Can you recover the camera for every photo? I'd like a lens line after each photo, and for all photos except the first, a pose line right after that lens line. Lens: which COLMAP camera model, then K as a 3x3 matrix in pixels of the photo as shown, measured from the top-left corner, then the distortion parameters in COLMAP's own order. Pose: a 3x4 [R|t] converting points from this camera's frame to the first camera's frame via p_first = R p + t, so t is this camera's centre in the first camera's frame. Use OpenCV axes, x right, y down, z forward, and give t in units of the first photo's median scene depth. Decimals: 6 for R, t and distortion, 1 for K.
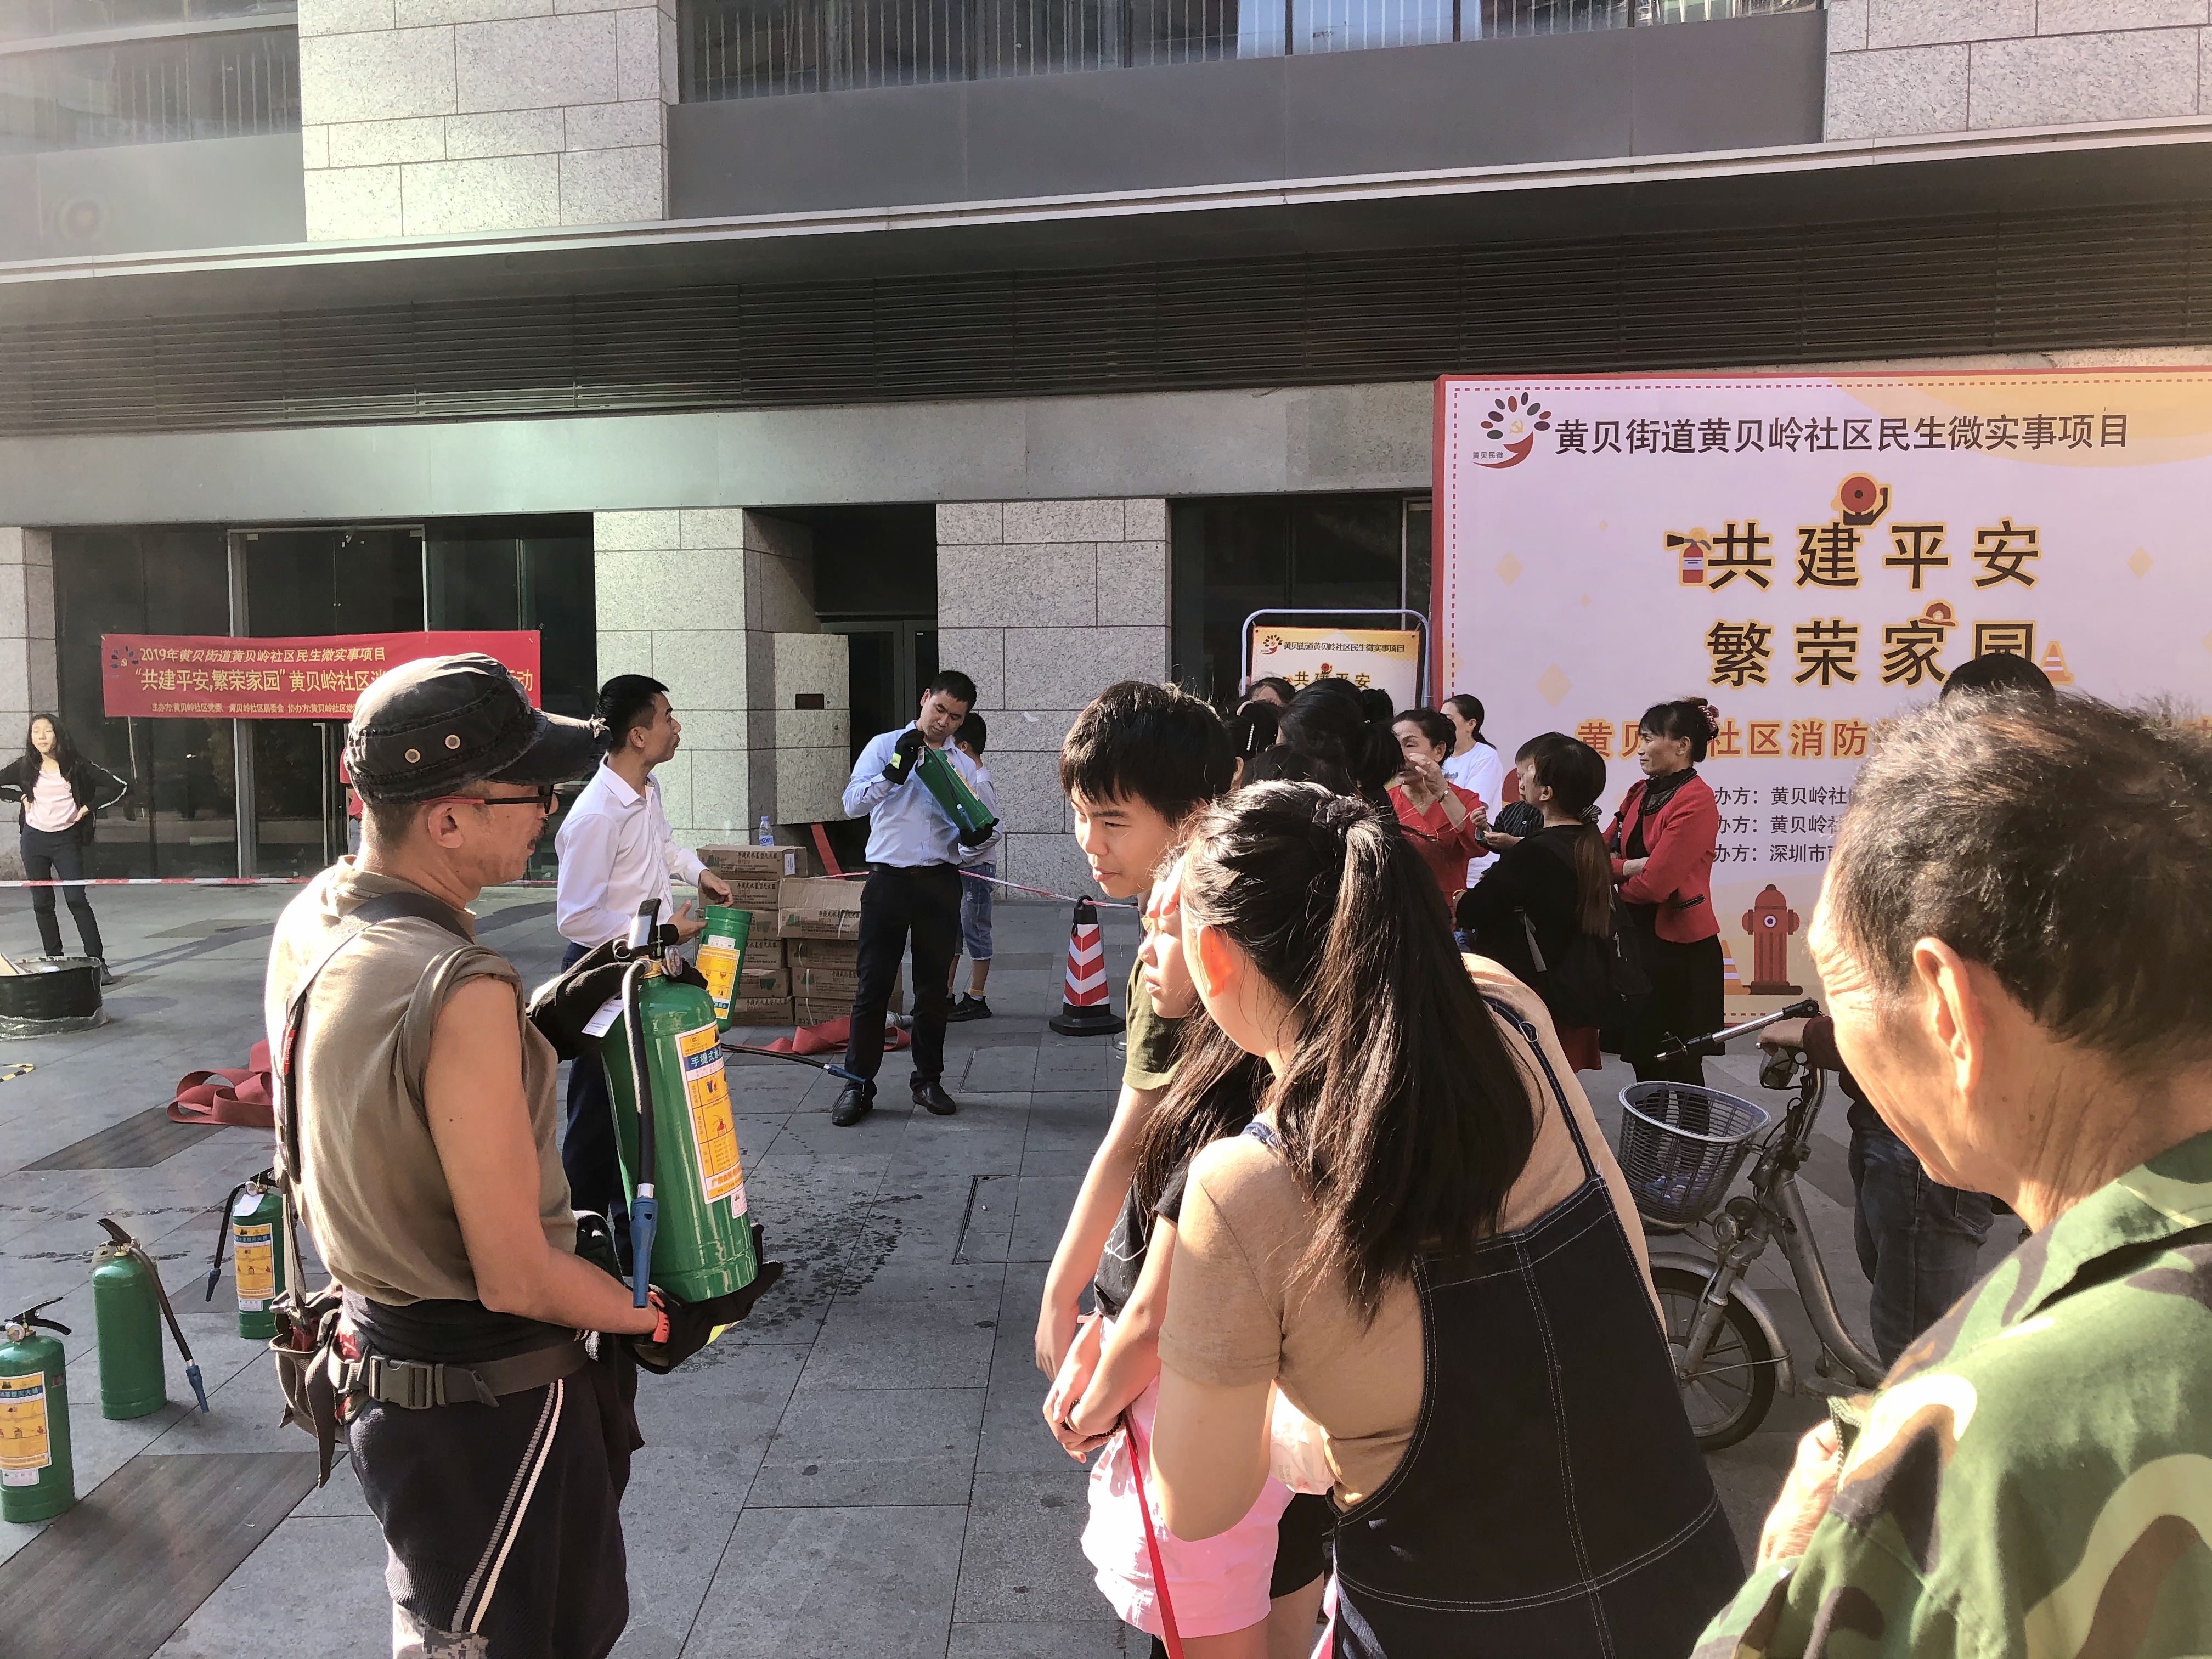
lens RADIAL K [[1787.2, 0, 1161.4], [0, 1787.2, 828.5], [0, 0, 1]] dist [0.027516, -0.018097]
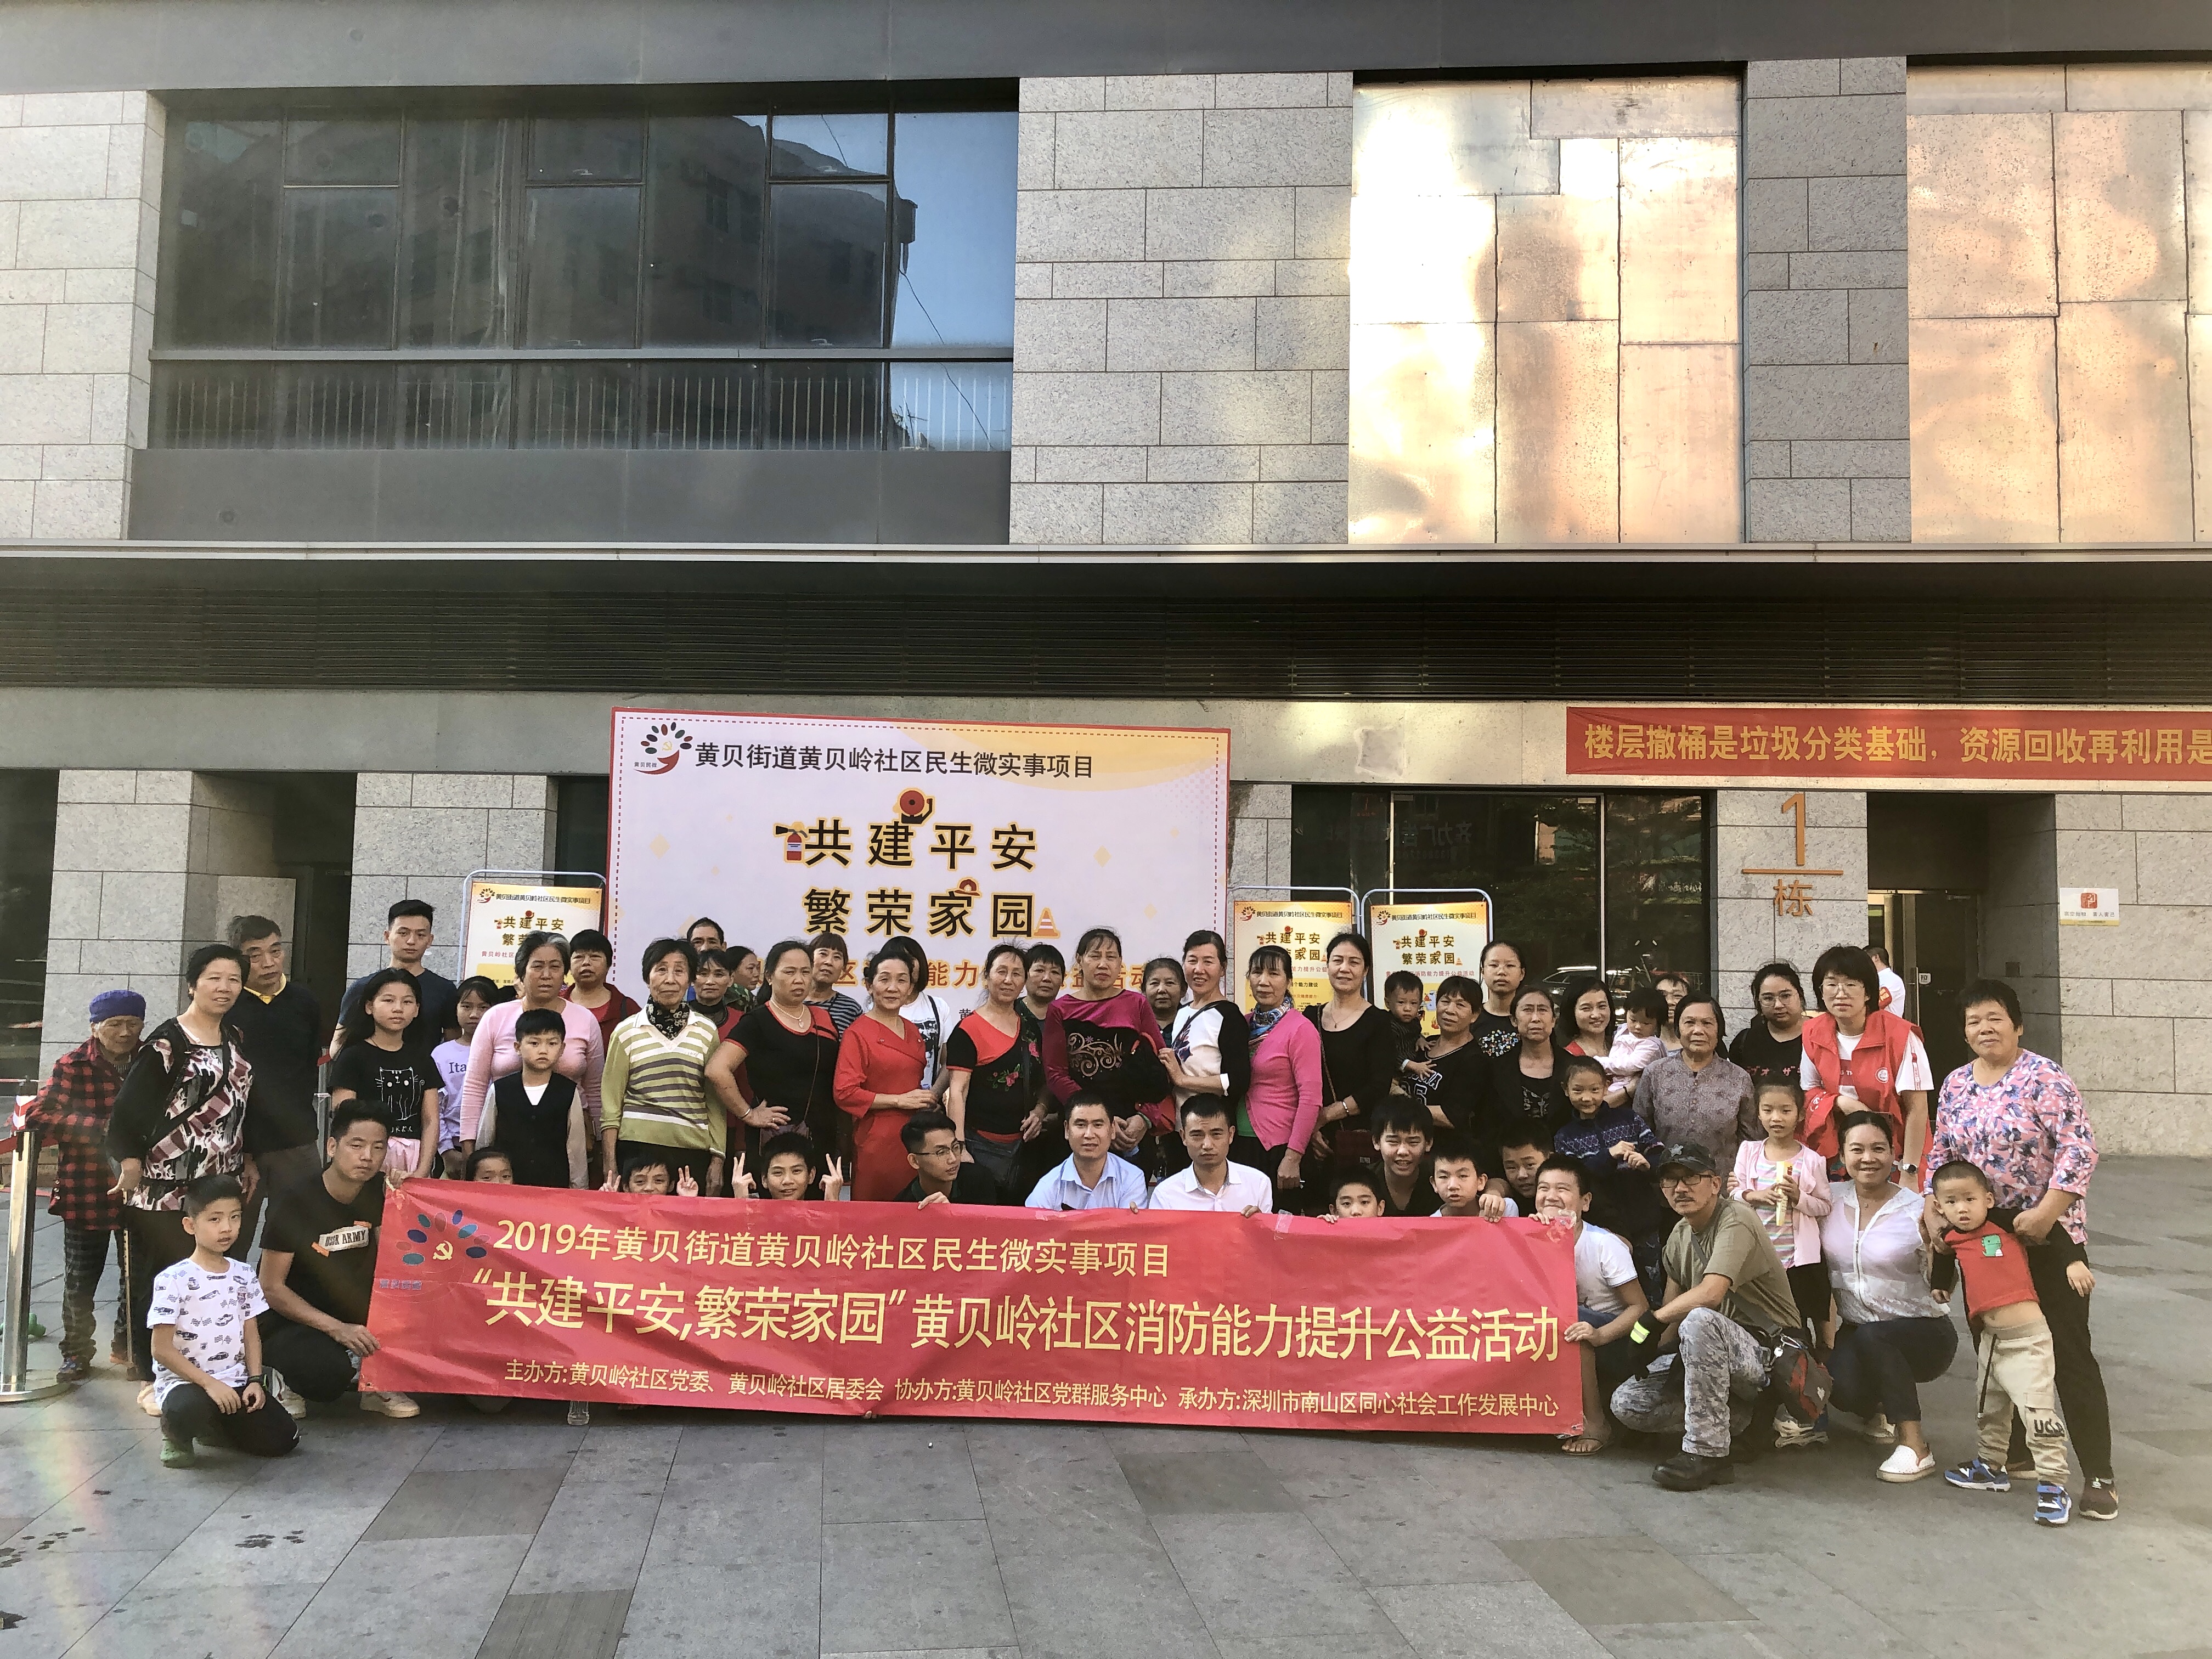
lens RADIAL K [[1787.2, 0, 1202.9], [0, 1787.2, 837.9], [0, 0, 1]] dist [0.027516, -0.018097]
pose [[0.988452, 0.031203, 0.148289, 0.404257], [-0.010868, 0.990648, -0.136007, 0.032570], [-0.151147, 0.132825, 0.979547, -0.422120]]
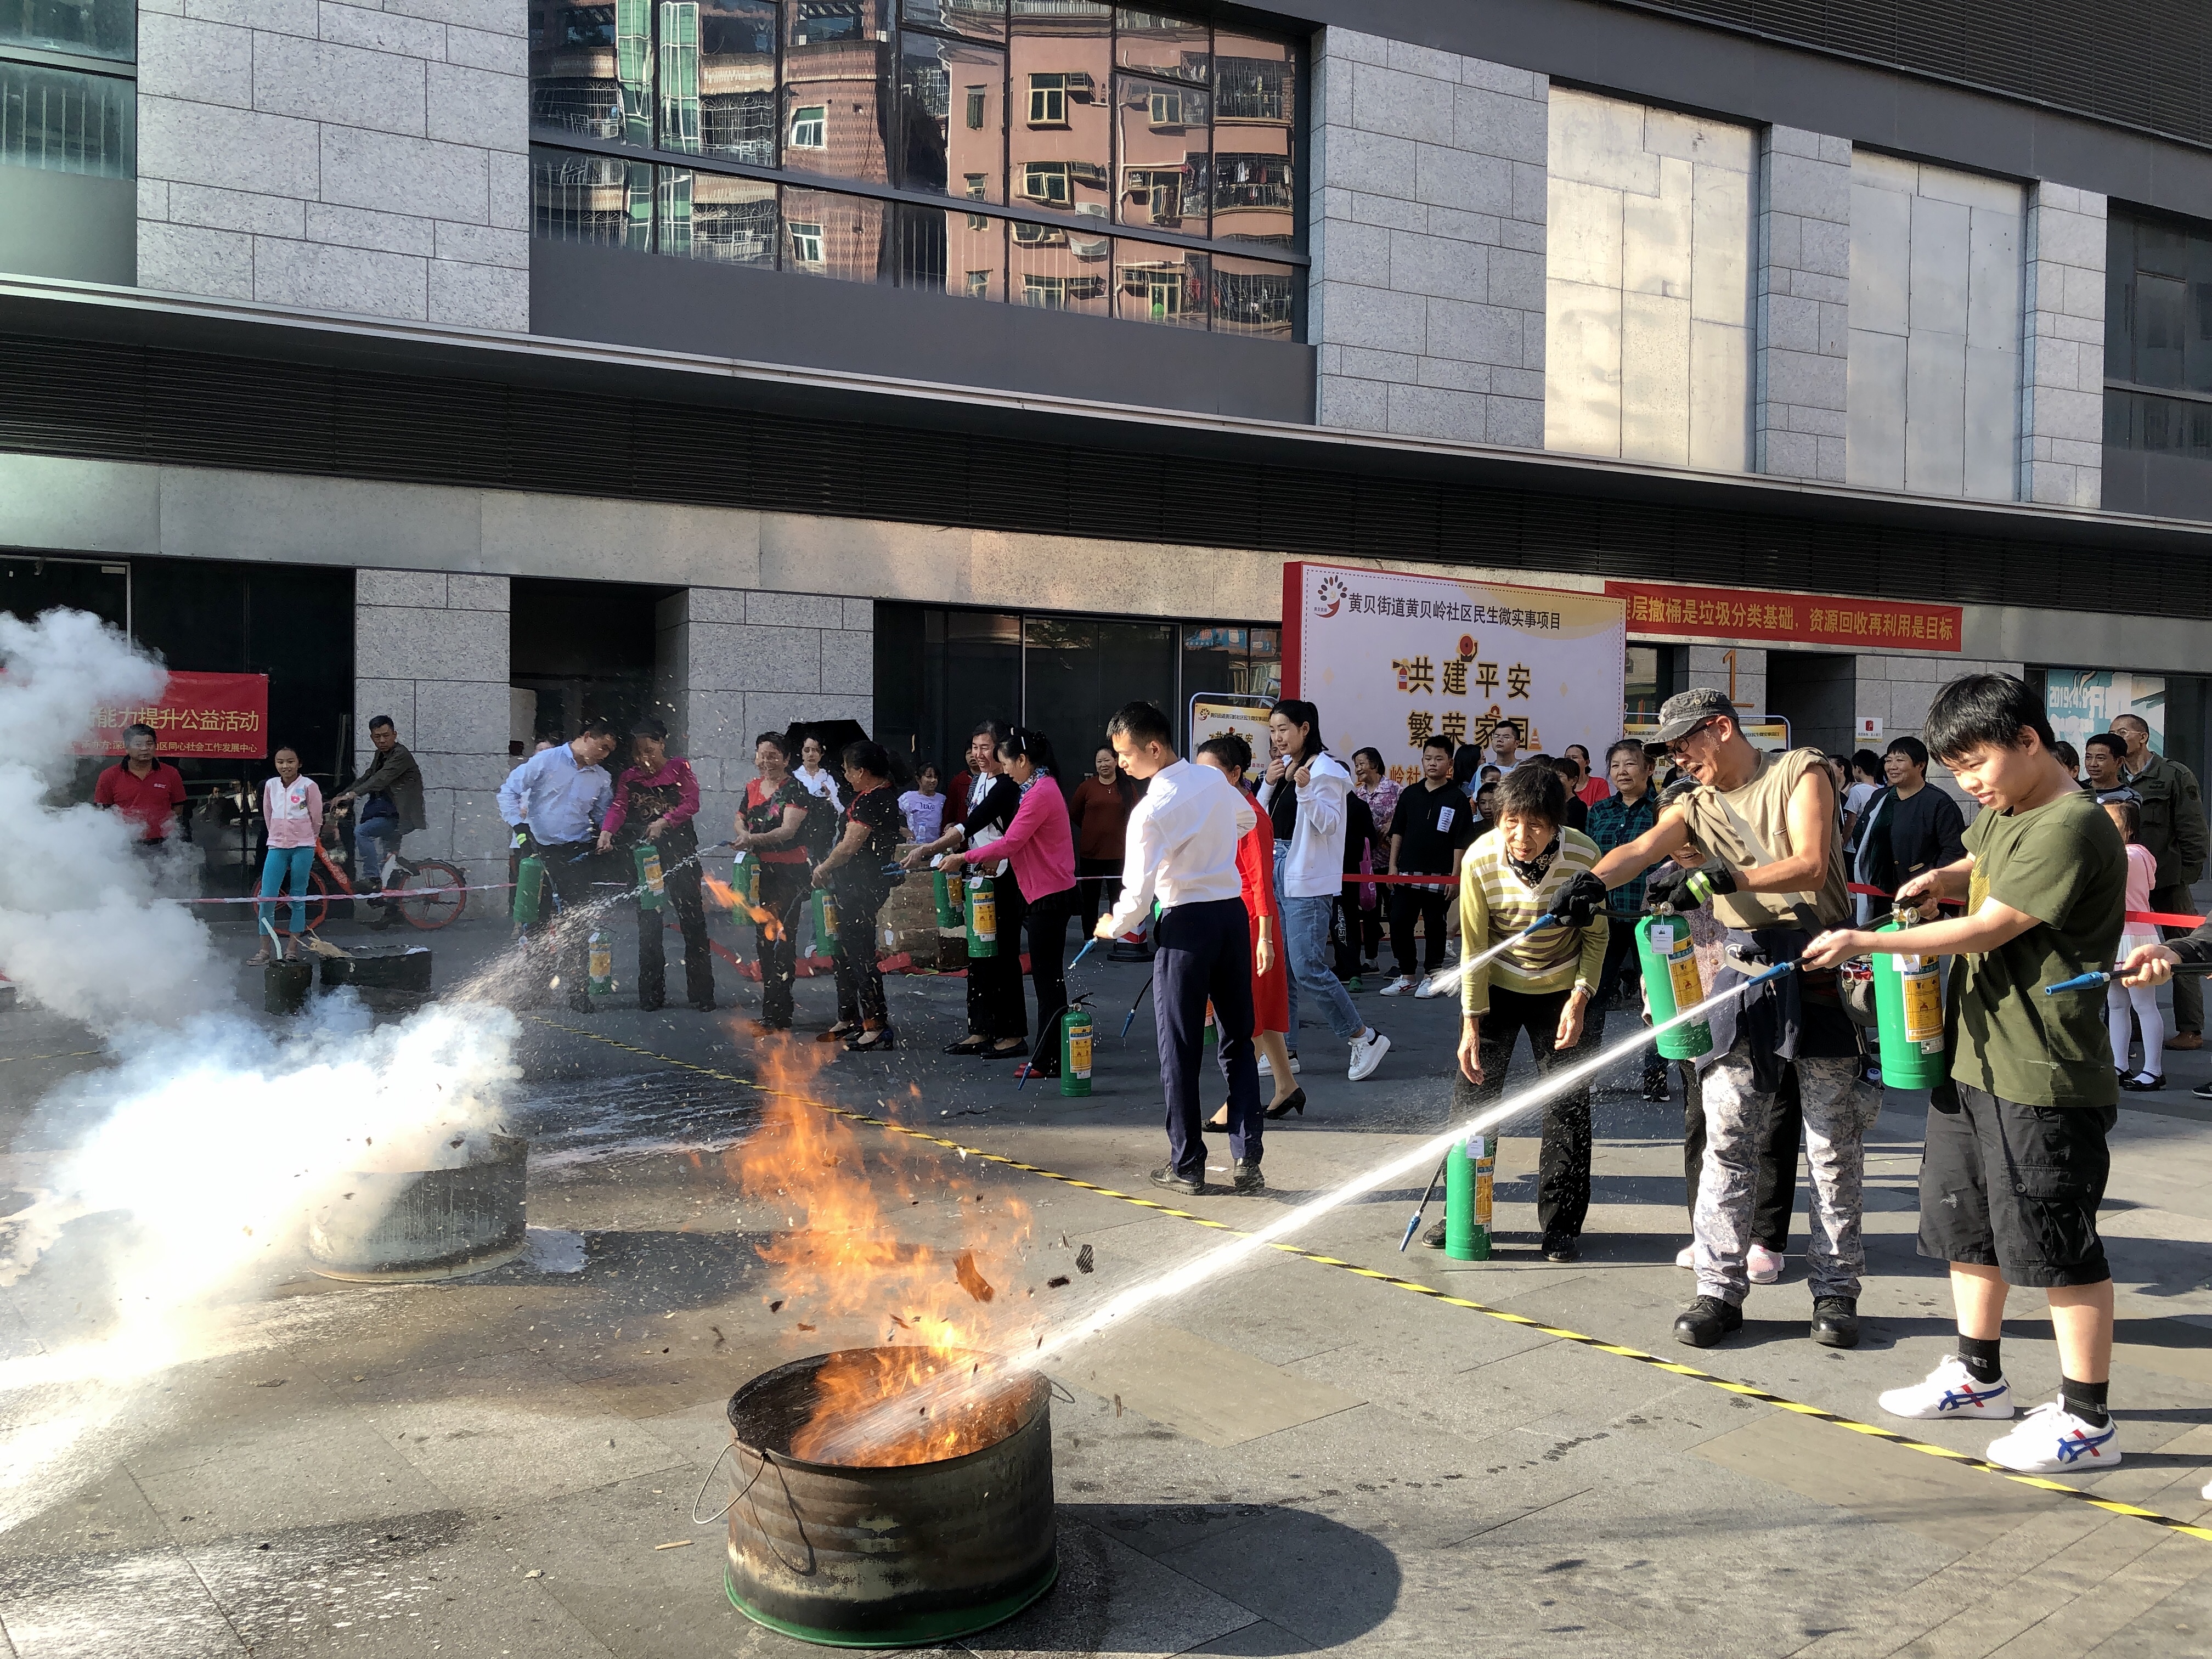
lens RADIAL K [[1787.2, 0, 1099.0], [0, 1787.2, 828.2], [0, 0, 1]] dist [0.027516, -0.018097]
pose [[0.782508, -0.003846, 0.622629, -1.044162], [0.032139, 0.998897, -0.034221, 0.051885], [-0.621811, 0.046789, 0.781769, -0.192101]]
